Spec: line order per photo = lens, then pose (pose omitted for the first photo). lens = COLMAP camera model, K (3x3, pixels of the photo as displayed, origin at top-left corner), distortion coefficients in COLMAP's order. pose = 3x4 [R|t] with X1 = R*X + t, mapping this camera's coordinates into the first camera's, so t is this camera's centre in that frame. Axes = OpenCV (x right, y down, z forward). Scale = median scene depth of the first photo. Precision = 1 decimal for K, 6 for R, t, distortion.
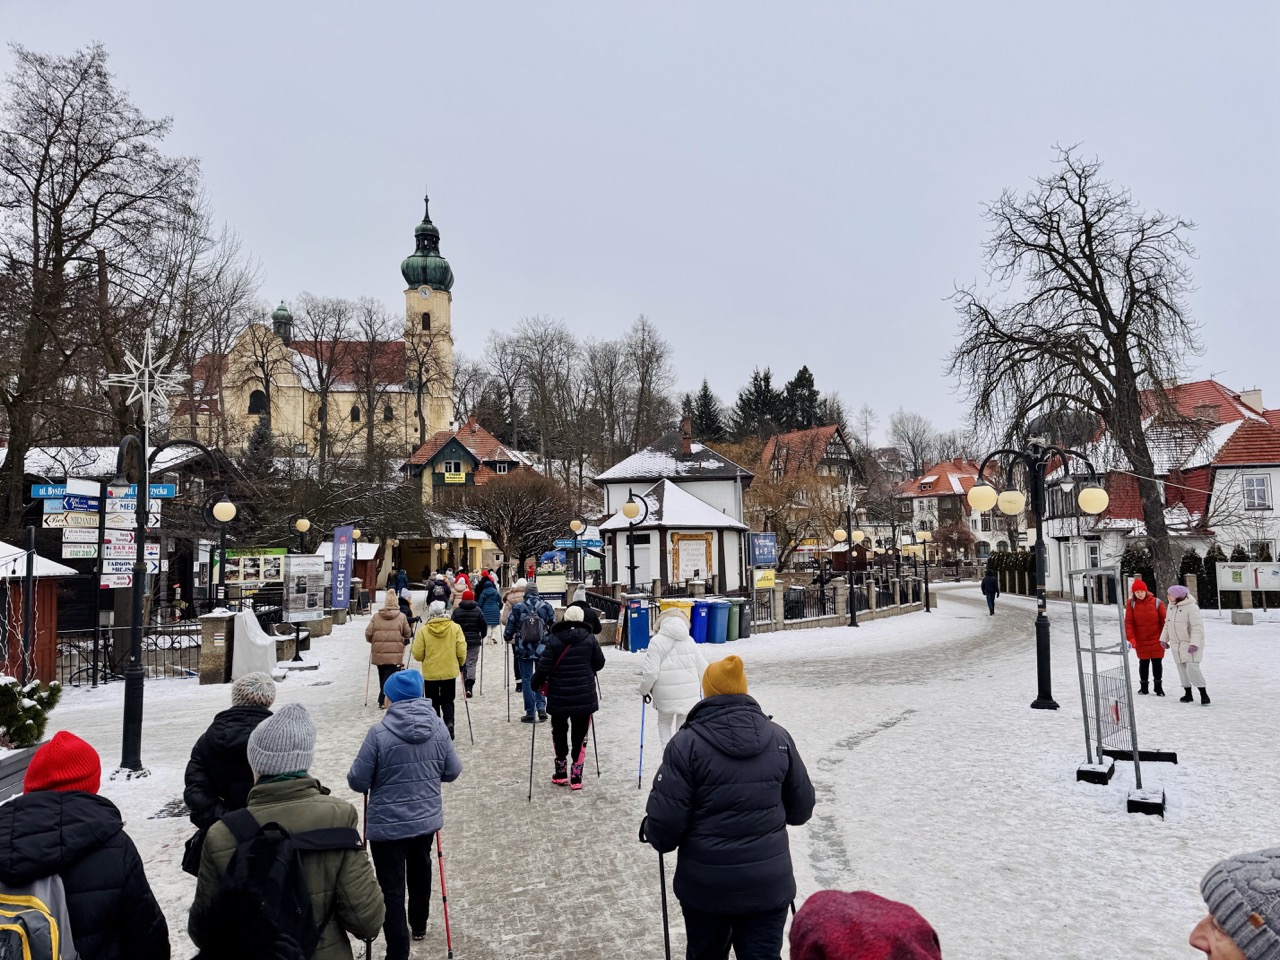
lens RADIAL K [[977.0, 0, 643.8], [0, 977.0, 496.7], [0, 0, 1]] dist [0.224284, -0.458668]
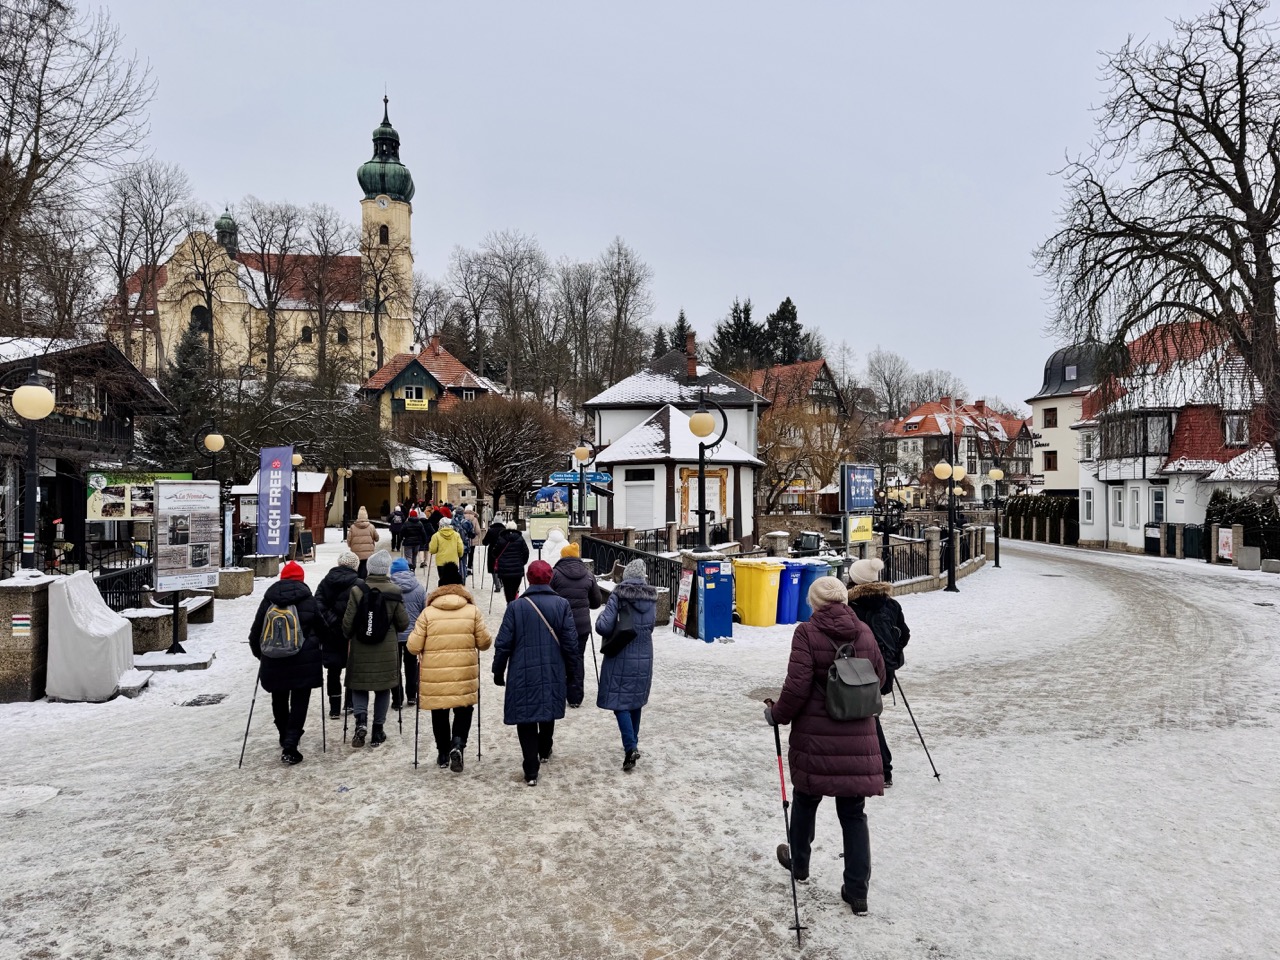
lens RADIAL K [[977.0, 0, 643.8], [0, 977.0, 496.7], [0, 0, 1]] dist [0.224284, -0.458668]
pose [[0.999052, 0.017644, 0.039788, -0.014430], [-0.020078, 0.997898, 0.061621, 0.004182], [-0.038617, -0.062361, 0.997306, 0.064488]]
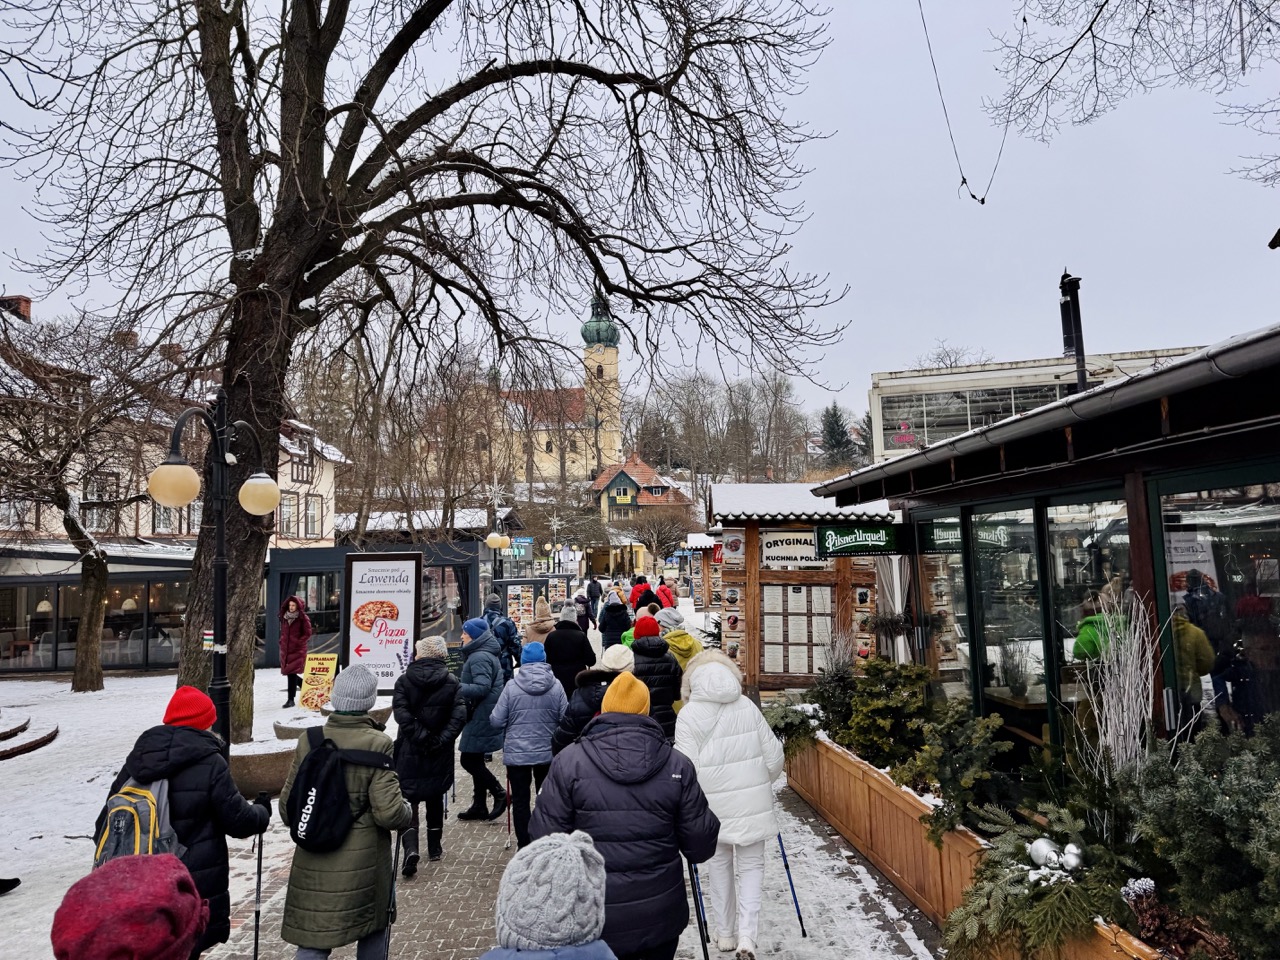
lens RADIAL K [[977.0, 0, 643.8], [0, 977.0, 496.7], [0, 0, 1]] dist [0.224284, -0.458668]
pose [[0.985434, -0.020665, -0.168796, 0.056813], [0.021407, 0.999768, 0.002579, -0.021951], [0.168703, -0.006155, 0.985648, -0.291400]]
